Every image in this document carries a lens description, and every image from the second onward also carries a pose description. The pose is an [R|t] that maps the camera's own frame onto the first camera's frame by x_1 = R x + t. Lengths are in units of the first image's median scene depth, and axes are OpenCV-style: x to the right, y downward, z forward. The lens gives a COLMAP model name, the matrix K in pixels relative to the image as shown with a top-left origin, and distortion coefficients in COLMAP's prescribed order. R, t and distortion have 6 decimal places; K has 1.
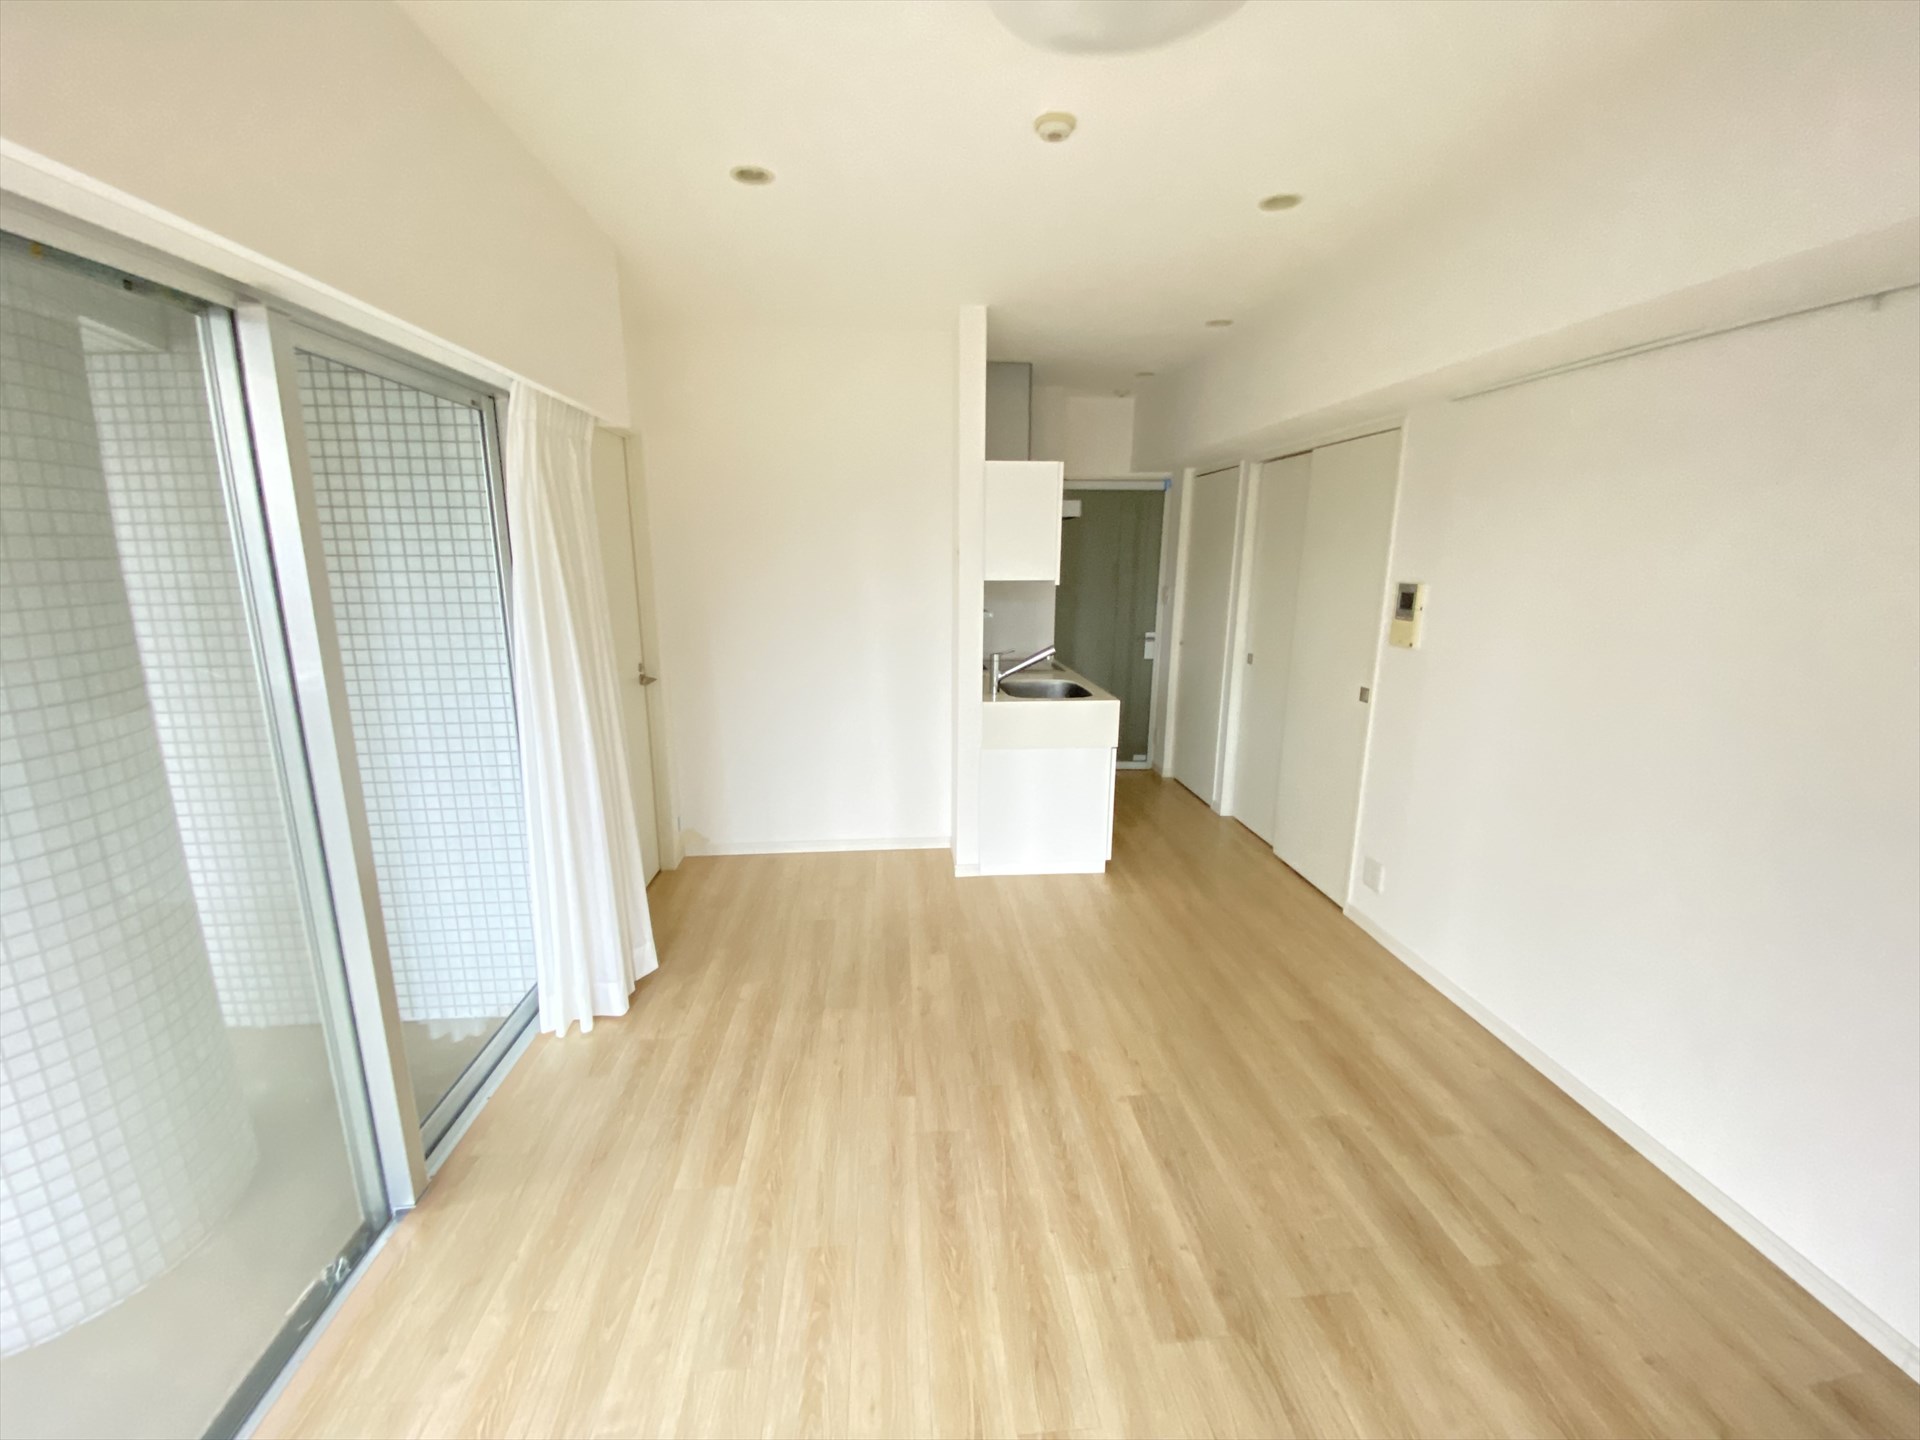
lens RADIAL K [[778.7, 0, 974.7], [0, 778.7, 720.6], [0, 0, 1]] dist [-0.000888, -0.012259]
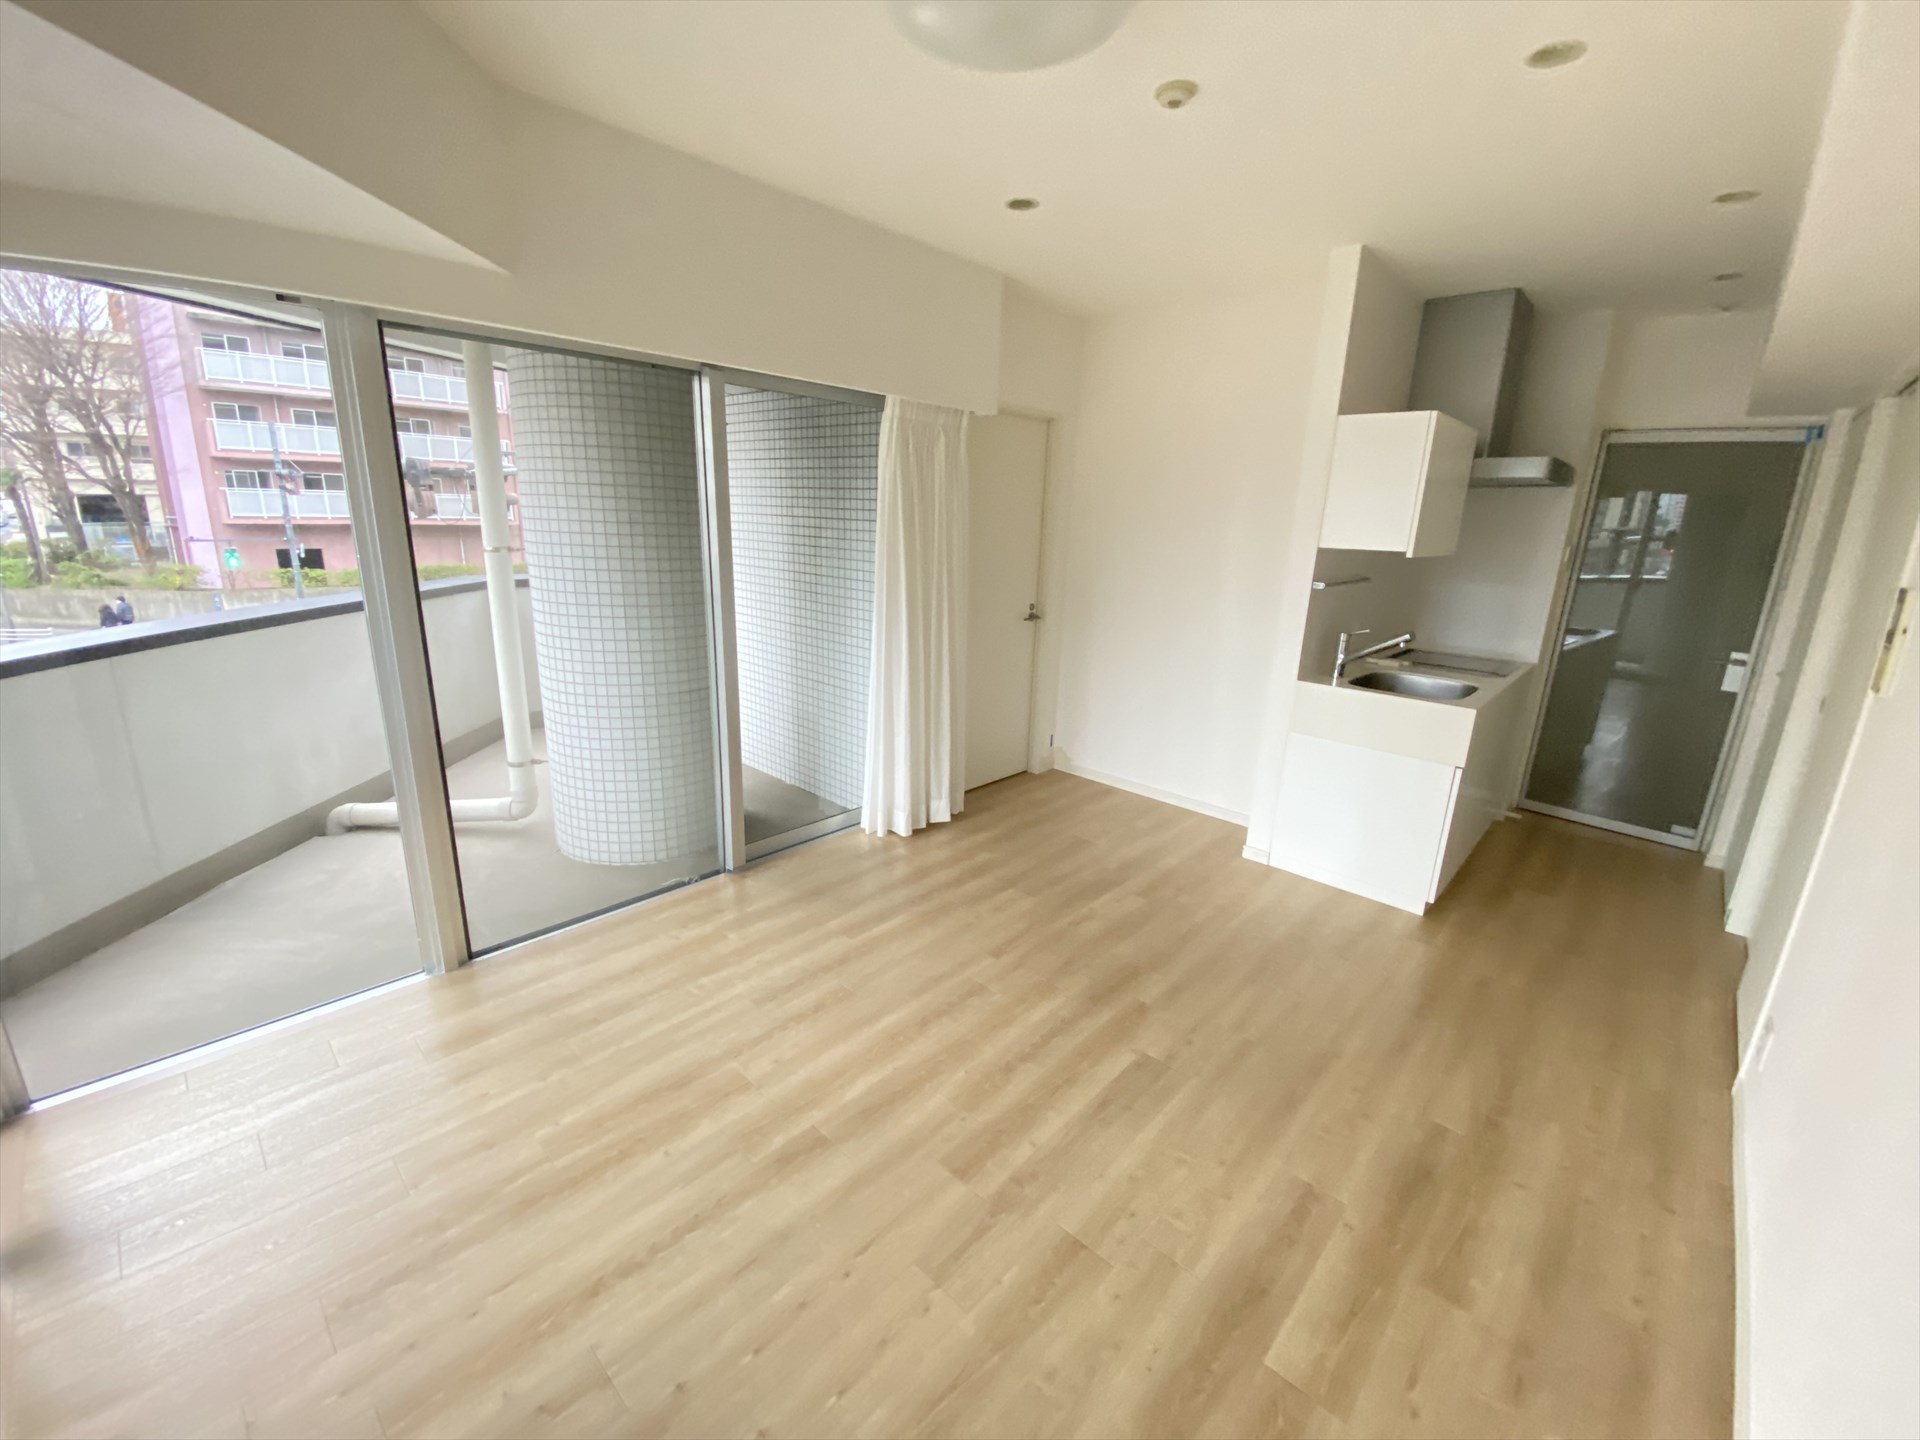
lens RADIAL K [[778.7, 0, 974.7], [0, 778.7, 720.6], [0, 0, 1]] dist [-0.000888, -0.012259]
pose [[0.666134, 0.209794, -0.715718, 0.623949], [-0.198206, 0.974912, 0.101296, 0.002414], [0.719013, 0.074383, 0.691005, 0.098735]]
